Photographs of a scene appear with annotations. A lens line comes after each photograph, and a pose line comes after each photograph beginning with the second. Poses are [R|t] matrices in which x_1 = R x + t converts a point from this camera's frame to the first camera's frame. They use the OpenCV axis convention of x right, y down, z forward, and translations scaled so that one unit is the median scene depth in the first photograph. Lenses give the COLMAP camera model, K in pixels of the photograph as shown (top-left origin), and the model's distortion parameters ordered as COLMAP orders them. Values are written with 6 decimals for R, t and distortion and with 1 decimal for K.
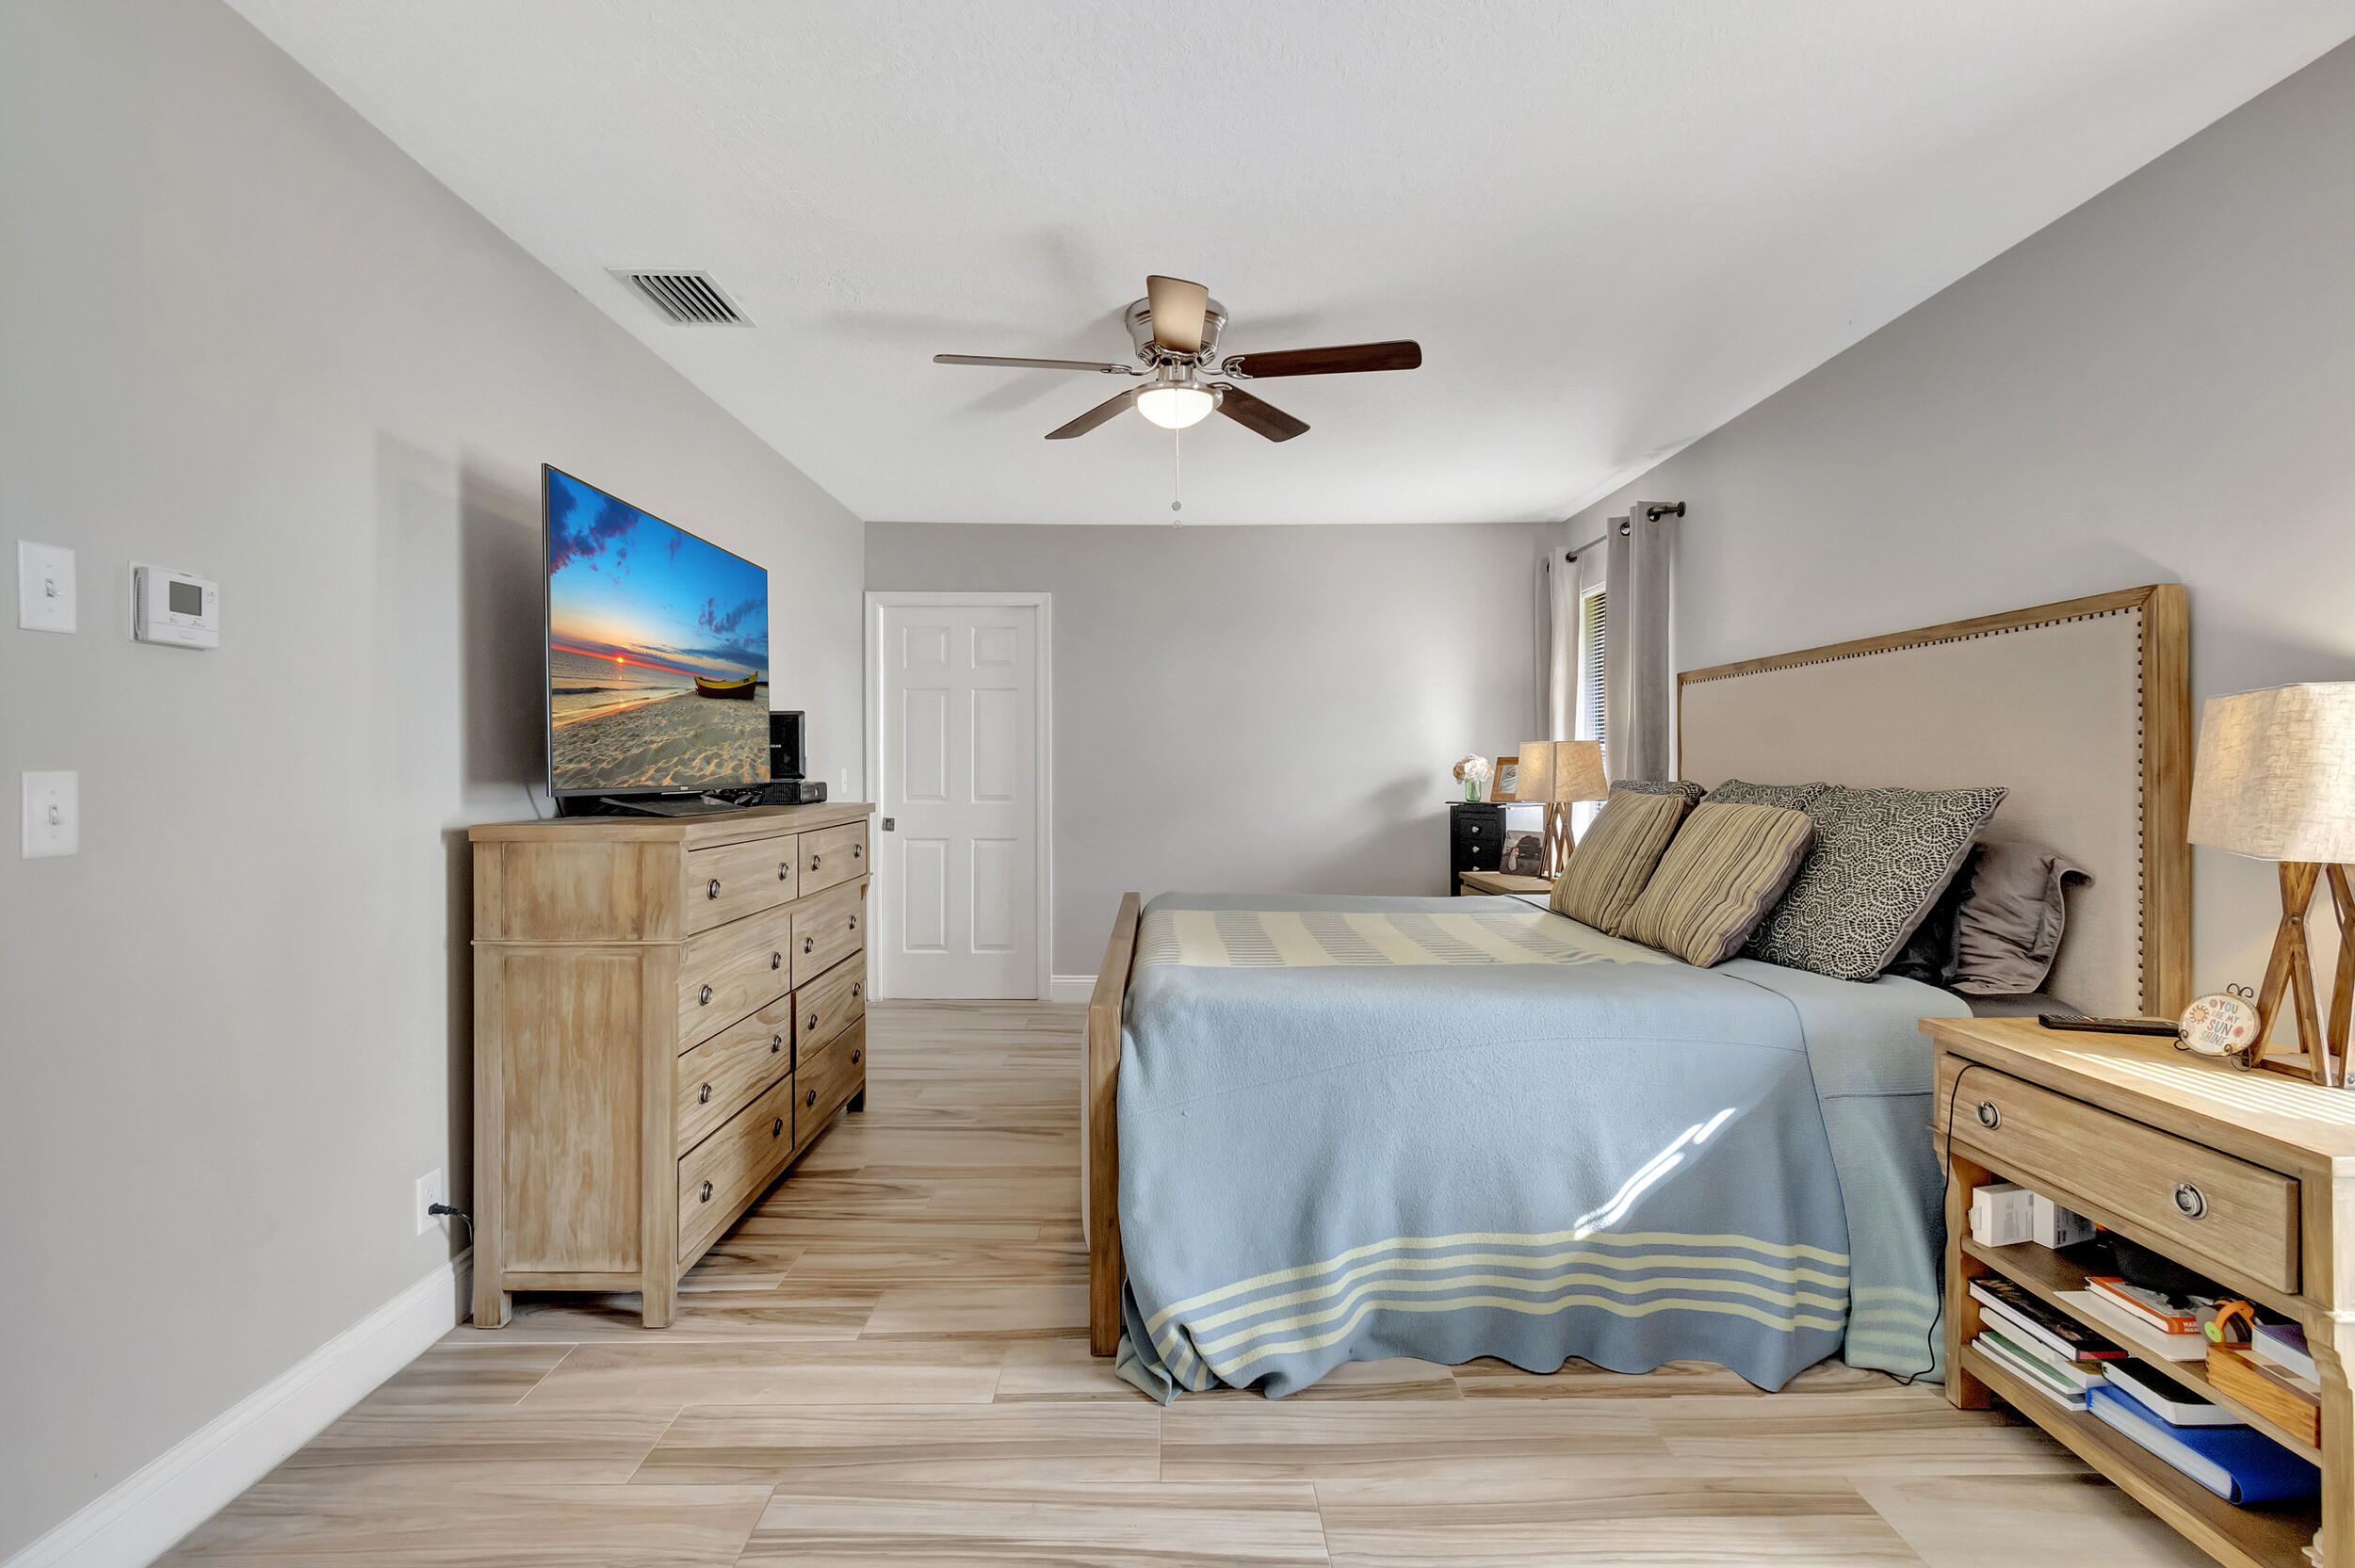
lens RADIAL K [[1049.5, 0, 1134.5], [0, 1049.5, 767.7], [0, 0, 1]] dist [0.010558, -0.002667]
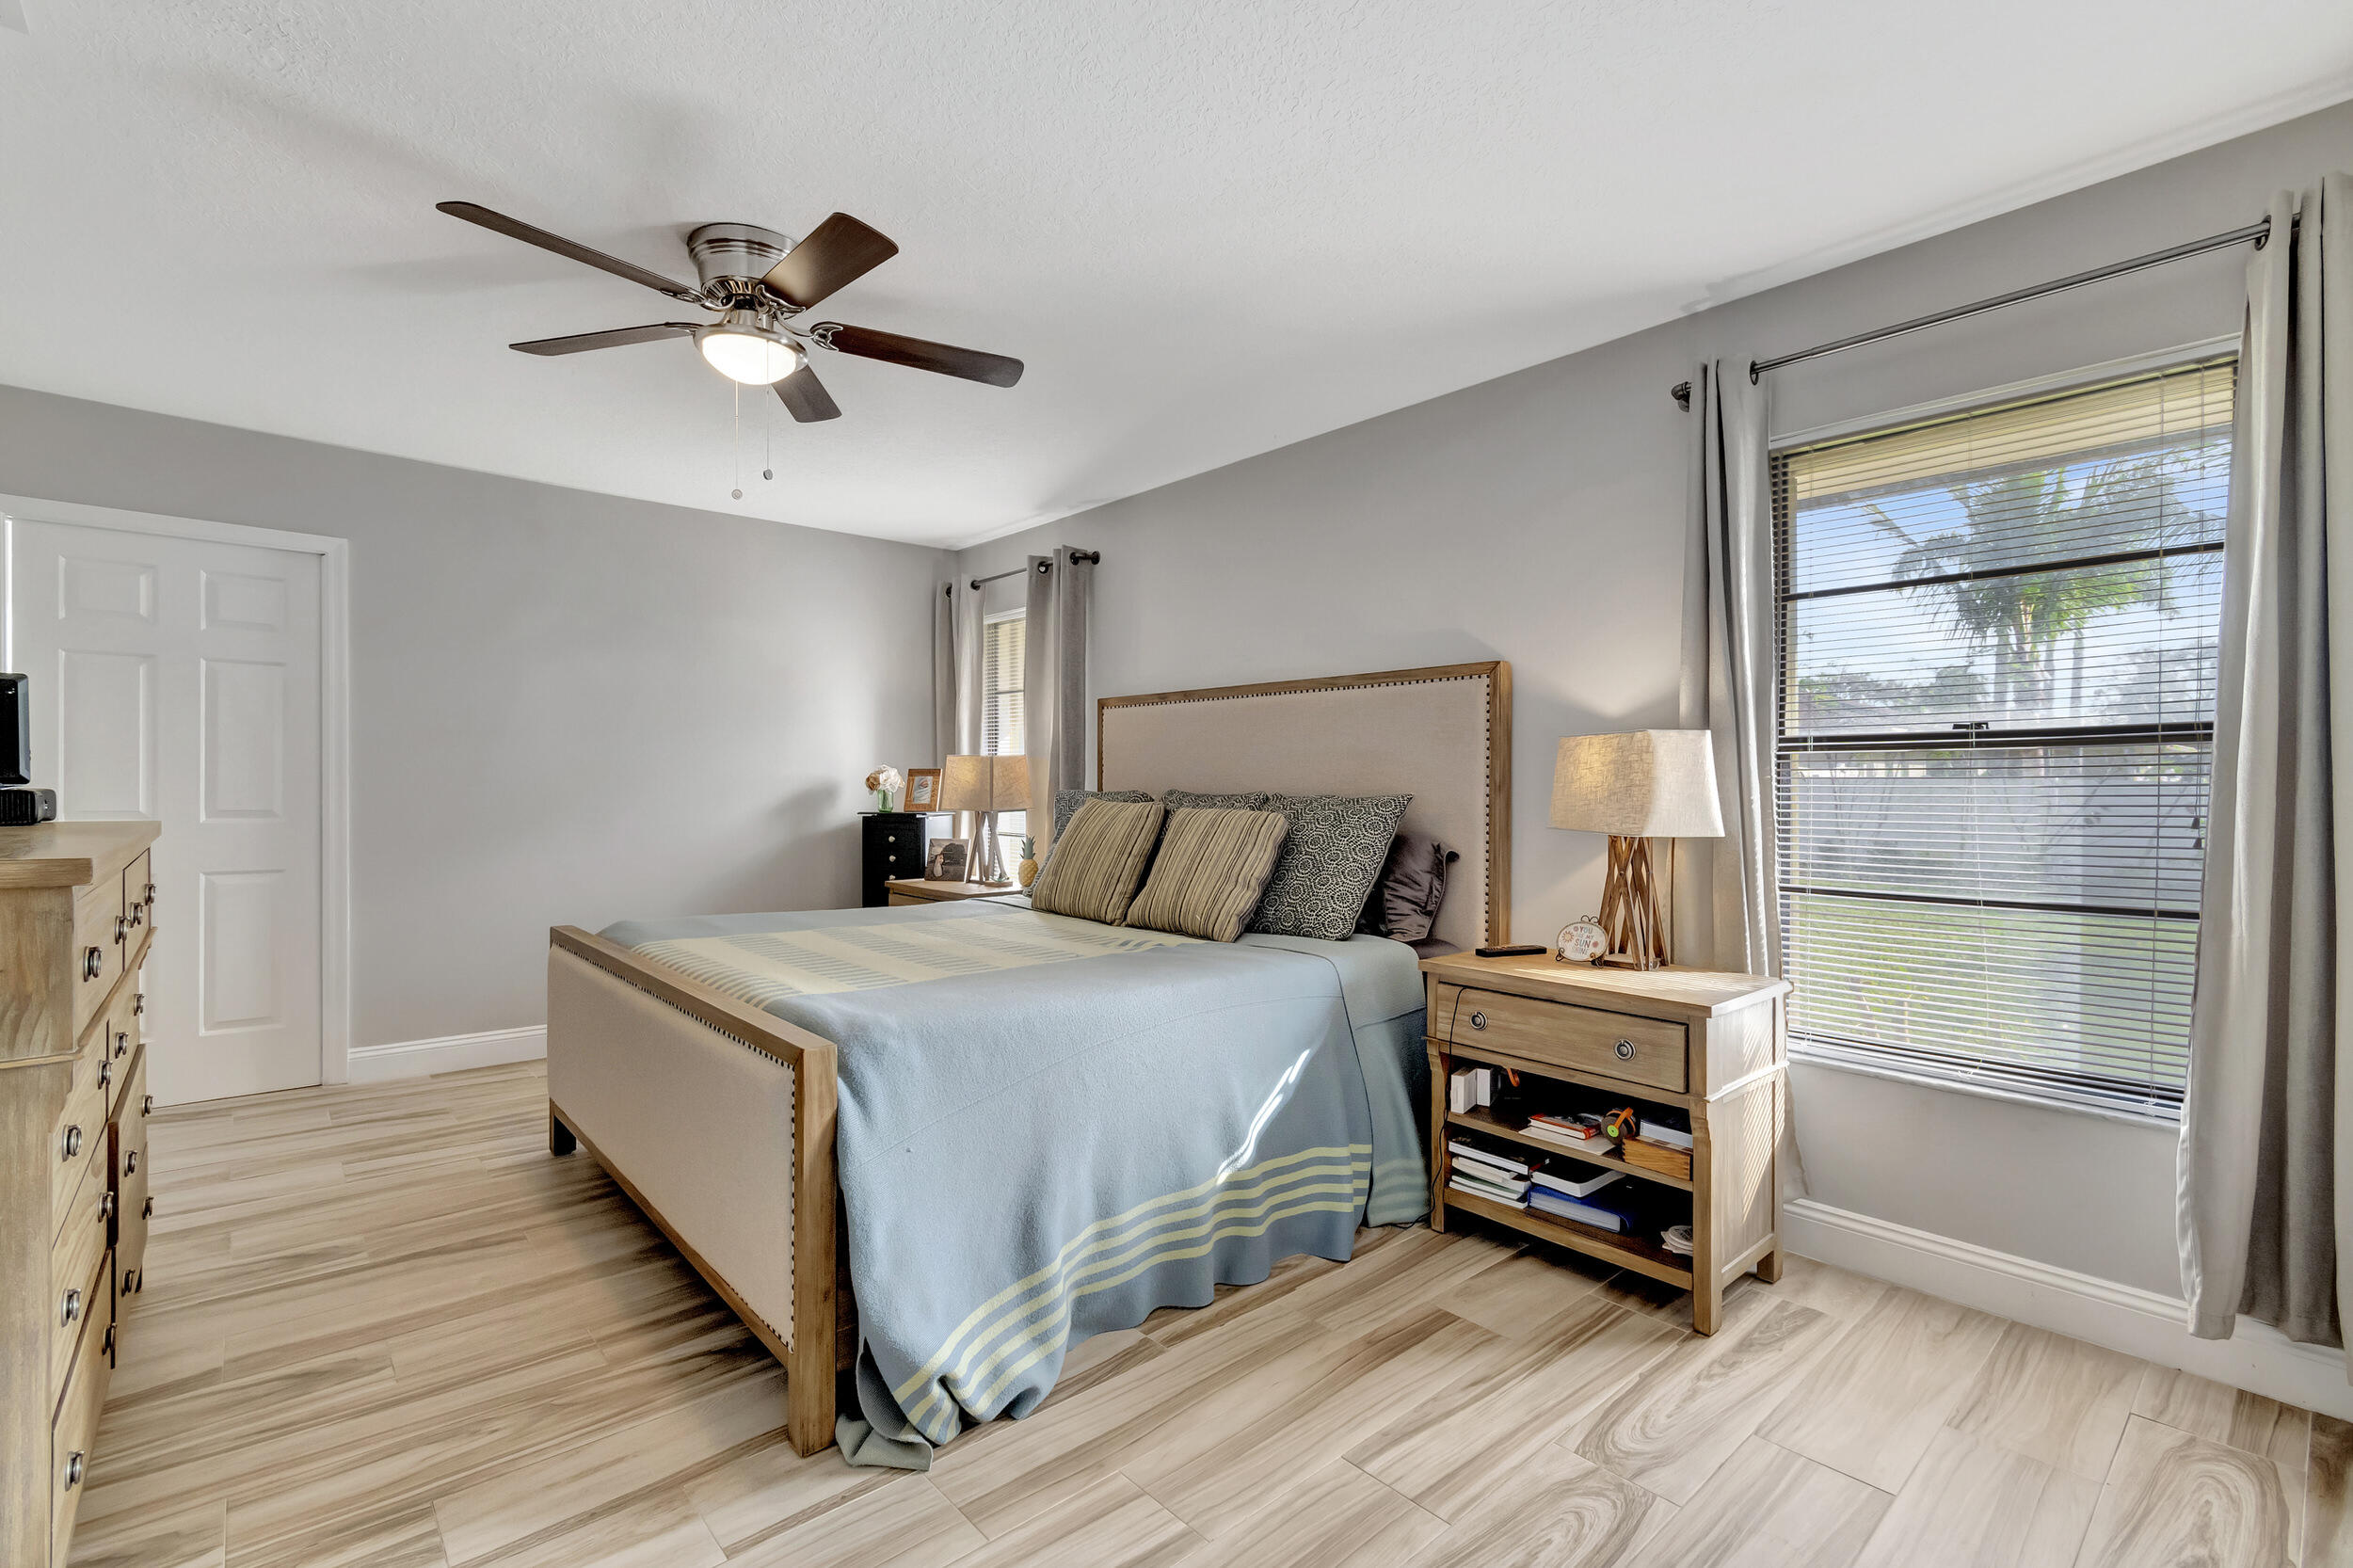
lens RADIAL K [[1048.7, 0, 1131.6], [0, 1048.7, 786.2], [0, 0, 1]] dist [0.010558, -0.002667]
pose [[0.761144, 0.005979, 0.648555, -0.357914], [-0.009022, 0.999958, 0.001370, 0.008623], [-0.648520, -0.006894, 0.761166, 0.162319]]
